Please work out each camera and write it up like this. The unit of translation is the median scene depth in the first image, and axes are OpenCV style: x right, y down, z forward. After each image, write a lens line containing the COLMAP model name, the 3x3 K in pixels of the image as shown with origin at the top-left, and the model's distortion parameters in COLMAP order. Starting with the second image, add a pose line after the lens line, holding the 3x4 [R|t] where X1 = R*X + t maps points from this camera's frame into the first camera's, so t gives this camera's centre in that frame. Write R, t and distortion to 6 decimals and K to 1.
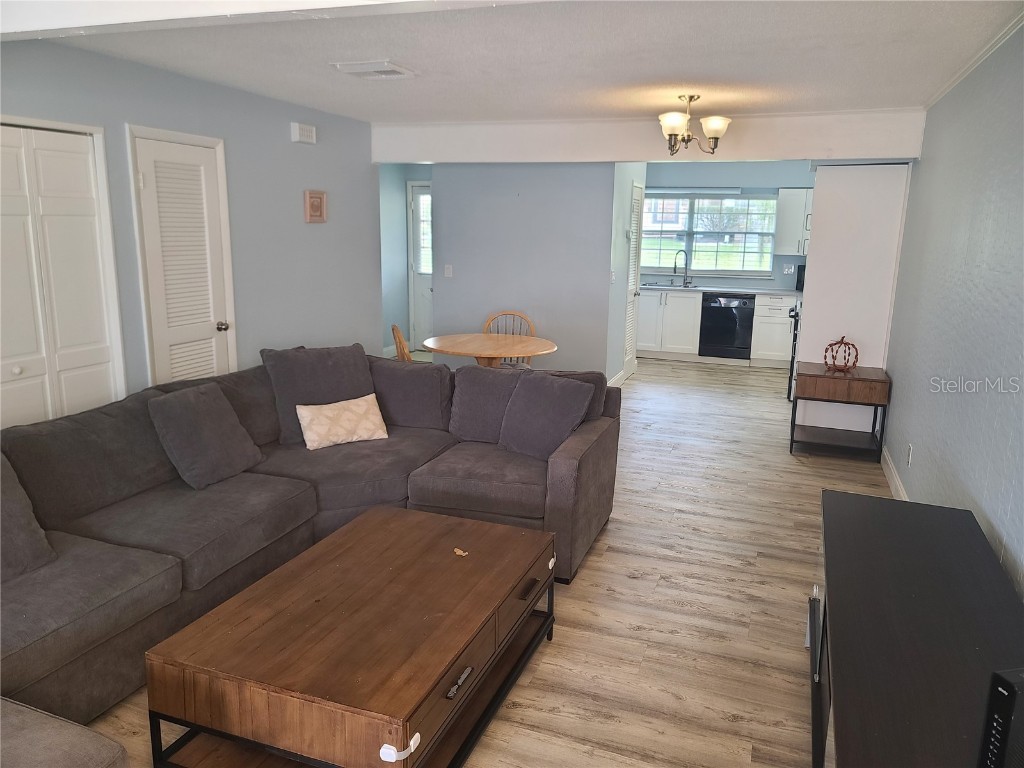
lens RADIAL K [[756.5, 0, 512.0], [0, 756.5, 384.0], [0, 0, 1]] dist [0.041441, -0.004012]
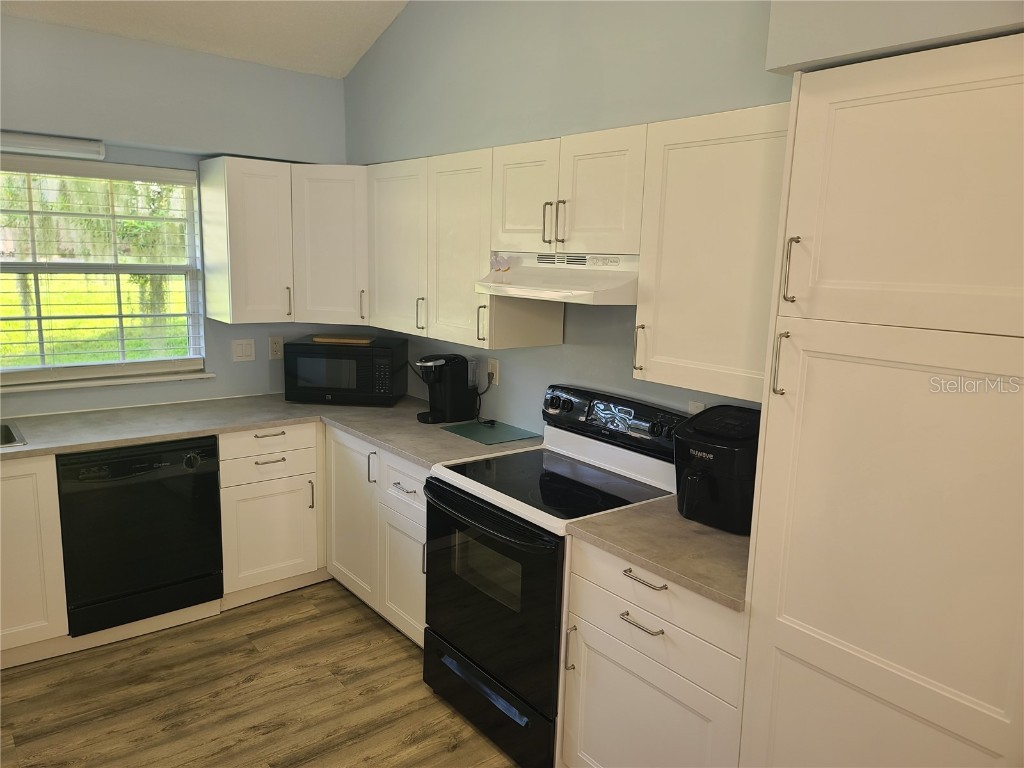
lens RADIAL K [[756.5, 0, 512.0], [0, 756.5, 384.0], [0, 0, 1]] dist [0.041441, -0.004012]
pose [[0.541279, -0.155748, 0.826293, 0.180959], [0.157325, 0.984100, 0.082434, -0.294353], [-0.825994, 0.085376, 0.557175, 1.310041]]
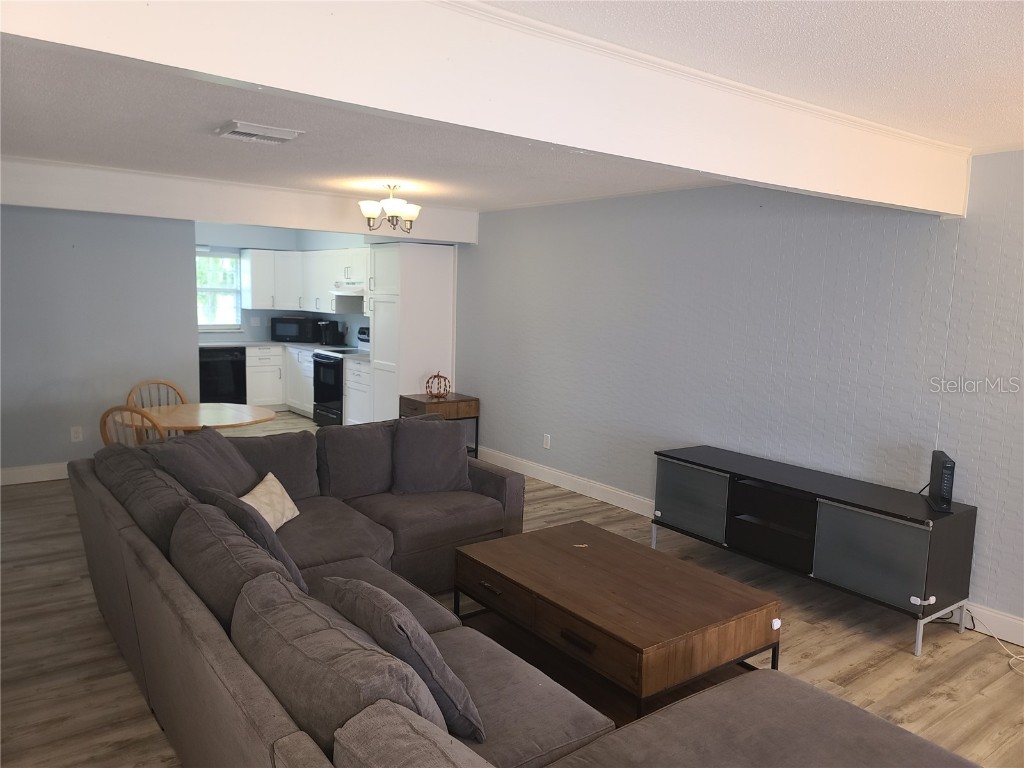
lens RADIAL K [[748.6, 0, 532.2], [0, 748.6, 385.6], [0, 0, 1]] dist [0.045564, -0.000713]
pose [[0.539544, -0.112769, 0.834371, -0.682412], [0.160803, 0.986550, 0.029354, -0.060292], [-0.826459, 0.118331, 0.550421, 0.188145]]
